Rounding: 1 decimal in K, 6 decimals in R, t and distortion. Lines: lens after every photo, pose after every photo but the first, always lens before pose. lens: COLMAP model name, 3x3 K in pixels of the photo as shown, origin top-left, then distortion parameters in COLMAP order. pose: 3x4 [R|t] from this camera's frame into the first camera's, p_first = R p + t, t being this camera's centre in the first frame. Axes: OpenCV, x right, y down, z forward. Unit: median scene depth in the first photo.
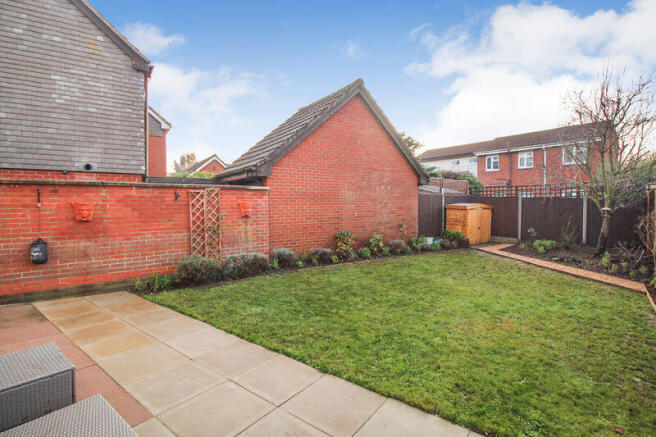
lens RADIAL K [[300.7, 0, 323.2], [0, 300.7, 208.0], [0, 0, 1]] dist [0.001773, -0.012544]
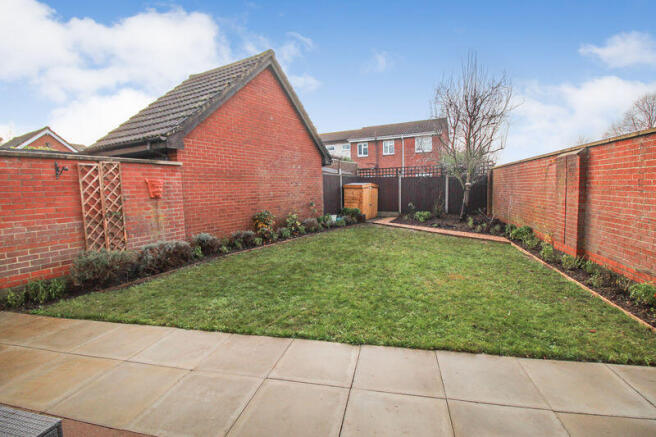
lens RADIAL K [[300.7, 0, 323.2], [0, 300.7, 208.0], [0, 0, 1]] dist [0.001773, -0.012544]
pose [[0.913814, -0.045129, 0.403618, -0.161670], [0.025386, 0.998211, 0.054136, 0.022197], [-0.405339, -0.039224, 0.913325, 0.068634]]
